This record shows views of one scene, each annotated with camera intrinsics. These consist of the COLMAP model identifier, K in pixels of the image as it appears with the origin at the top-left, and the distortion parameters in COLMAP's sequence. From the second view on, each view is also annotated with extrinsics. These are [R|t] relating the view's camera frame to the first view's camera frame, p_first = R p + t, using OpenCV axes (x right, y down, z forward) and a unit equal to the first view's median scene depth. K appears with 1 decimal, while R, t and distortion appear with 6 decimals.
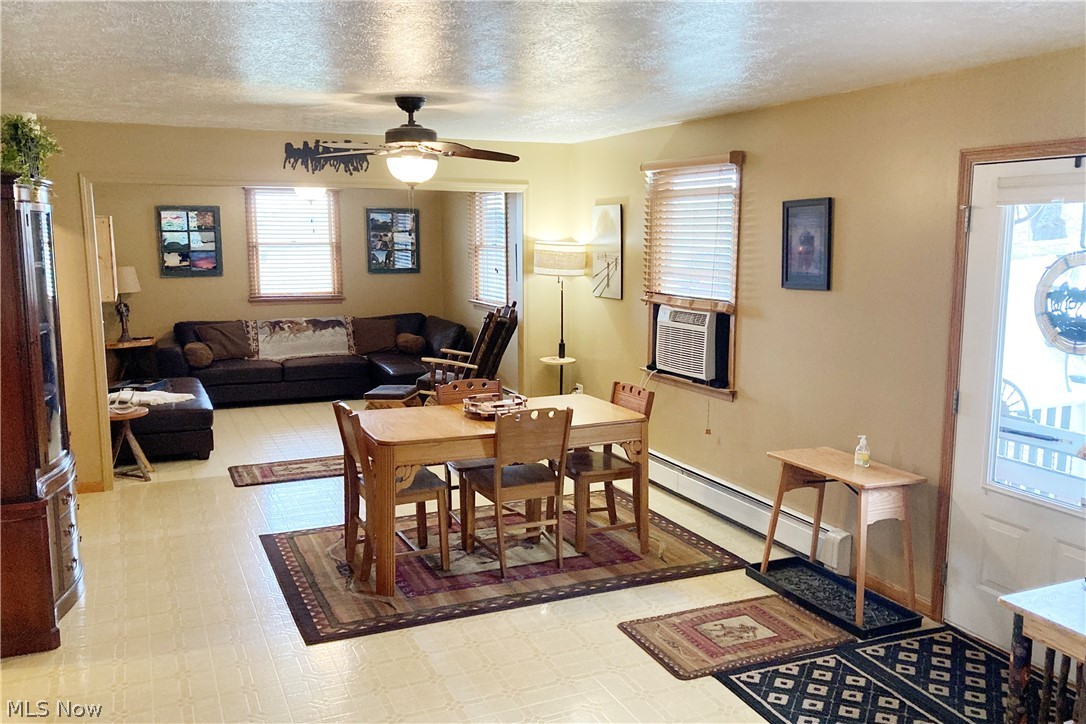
lens RADIAL K [[899.2, 0, 545.4], [0, 899.2, 363.3], [0, 0, 1]] dist [-0.061722, 0.003119]
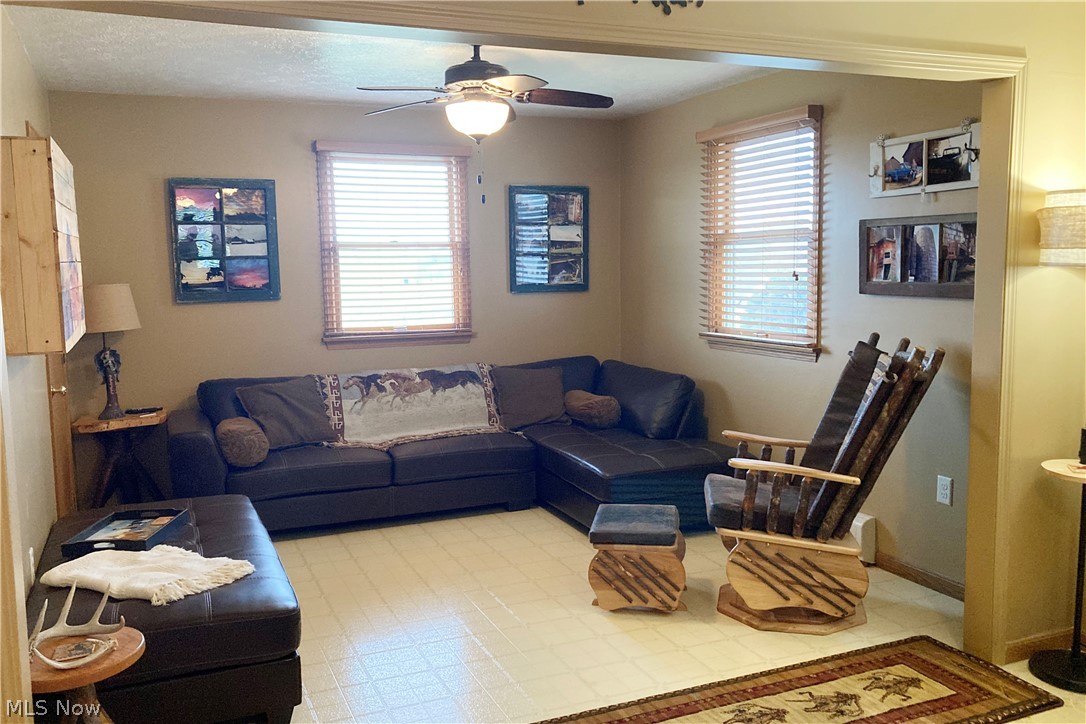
lens RADIAL K [[899.2, 0, 539.2], [0, 899.2, 358.6], [0, 0, 1]] dist [-0.061722, 0.003119]
pose [[0.999654, -0.017218, -0.019868, -0.180837], [0.016500, 0.999223, -0.035788, -0.035713], [0.020469, 0.035448, 0.999162, 0.418610]]
